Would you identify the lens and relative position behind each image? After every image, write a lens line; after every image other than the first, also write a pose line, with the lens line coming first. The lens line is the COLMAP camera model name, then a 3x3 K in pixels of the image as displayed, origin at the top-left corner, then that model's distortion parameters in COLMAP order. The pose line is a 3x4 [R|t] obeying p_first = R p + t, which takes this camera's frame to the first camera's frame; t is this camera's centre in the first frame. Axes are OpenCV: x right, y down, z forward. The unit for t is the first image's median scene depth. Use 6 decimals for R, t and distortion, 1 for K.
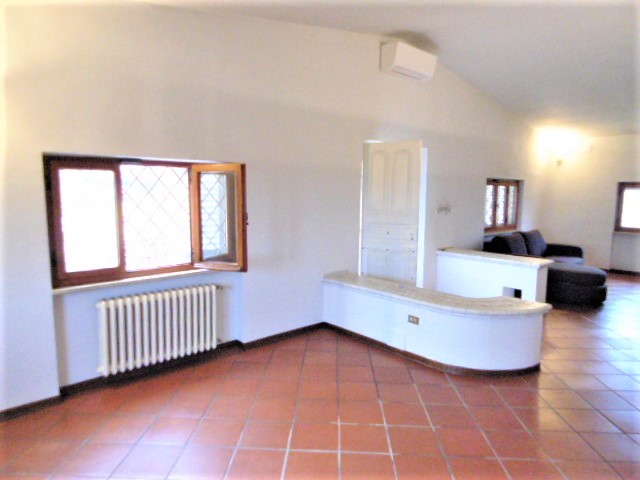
lens RADIAL K [[421.1, 0, 321.9], [0, 421.1, 238.2], [0, 0, 1]] dist [0.013989, -0.009926]
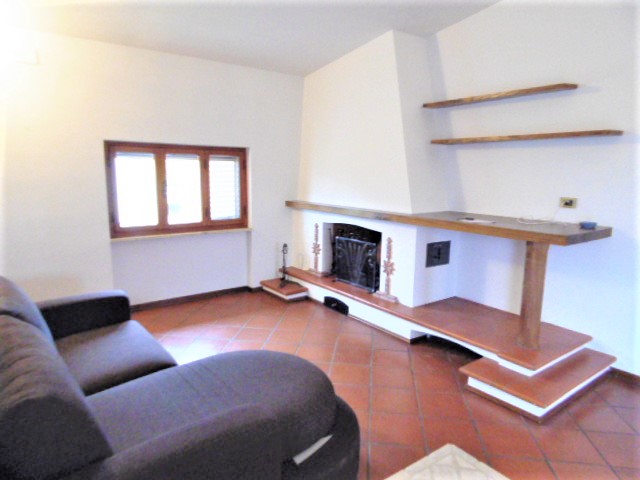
lens RADIAL K [[421.1, 0, 318.0], [0, 421.1, 240.2], [0, 0, 1]] dist [0.013989, -0.009926]
pose [[0.110605, -0.171416, 0.978970, 0.304835], [0.097073, 0.982168, 0.161008, -0.100344], [-0.989112, 0.077223, 0.125272, 0.963147]]
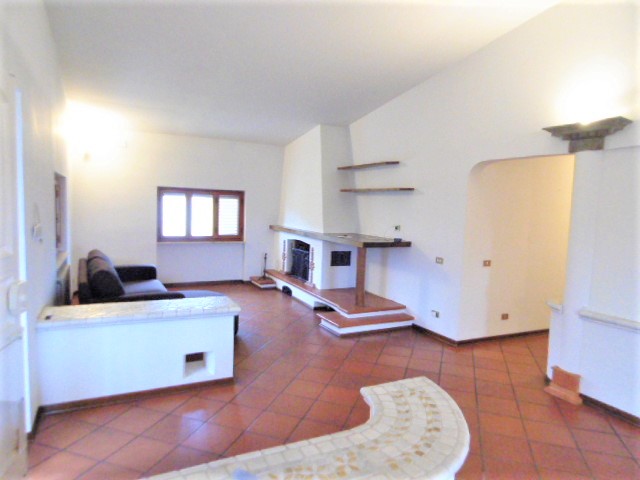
lens RADIAL K [[421.1, 0, 319.1], [0, 421.1, 240.6], [0, 0, 1]] dist [0.013989, -0.009926]
pose [[0.280286, -0.082513, 0.956364, -0.081782], [0.071652, 0.995318, 0.064875, -0.072699], [-0.957239, 0.050342, 0.284885, 0.593025]]
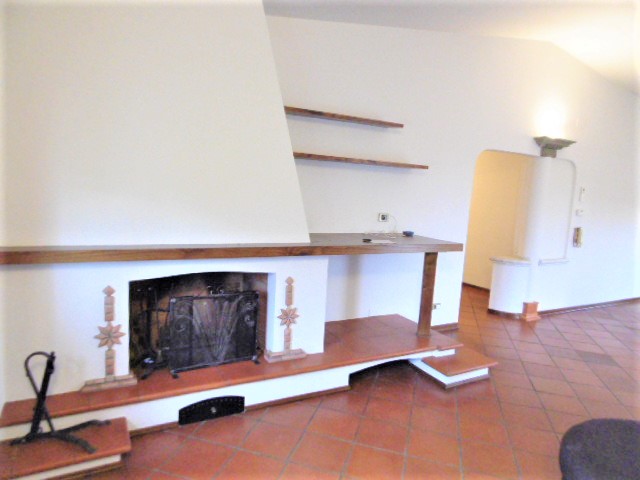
lens RADIAL K [[421.1, 0, 323.0], [0, 421.1, 240.2], [0, 0, 1]] dist [0.013989, -0.009926]
pose [[-0.967794, -0.095944, 0.232744, 0.840168], [-0.040846, 0.972121, 0.230894, -0.148393], [-0.248408, 0.213951, -0.944732, 1.407127]]
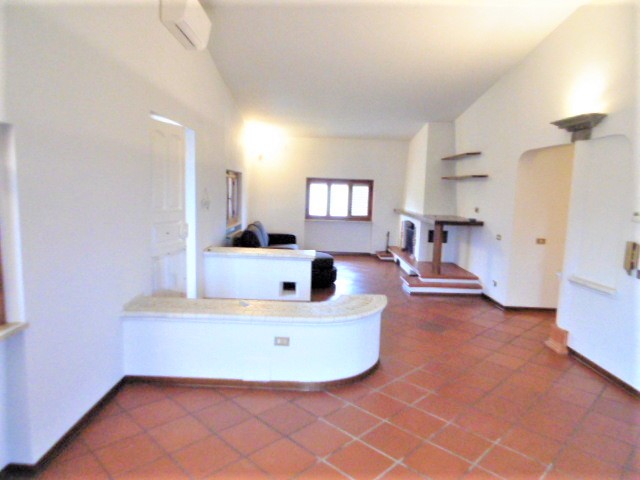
lens RADIAL K [[421.1, 0, 321.6], [0, 421.1, 240.2], [0, 0, 1]] dist [0.013989, -0.009926]
pose [[0.670992, -0.078151, 0.737334, -0.210196], [0.053430, 0.996941, 0.057045, -0.031523], [-0.739537, 0.001119, 0.673115, 0.244520]]
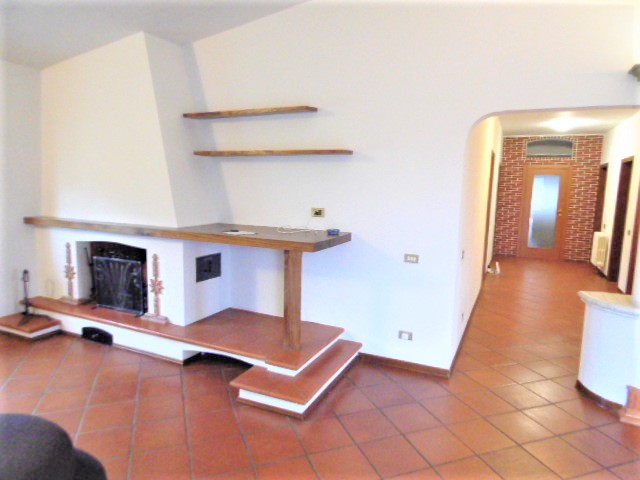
lens RADIAL K [[421.1, 0, 316.8], [0, 421.1, 238.8], [0, 0, 1]] dist [0.013989, -0.009926]
pose [[-0.367982, -0.139001, 0.919385, 0.318563], [0.077668, 0.980713, 0.179359, -0.100595], [-0.926584, 0.137407, -0.350089, 0.926681]]
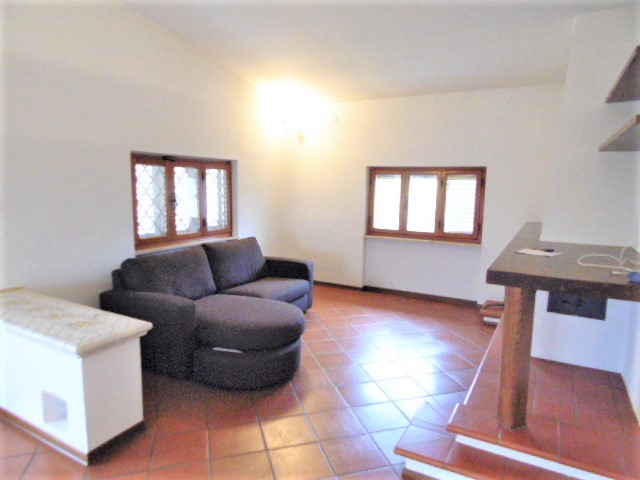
lens RADIAL K [[421.1, 0, 321.1], [0, 421.1, 244.7], [0, 0, 1]] dist [0.013989, -0.009926]
pose [[0.947849, -0.037324, 0.316528, 0.544918], [0.025537, 0.998820, 0.041305, -0.044112], [-0.317696, -0.031068, 0.947683, 0.475998]]
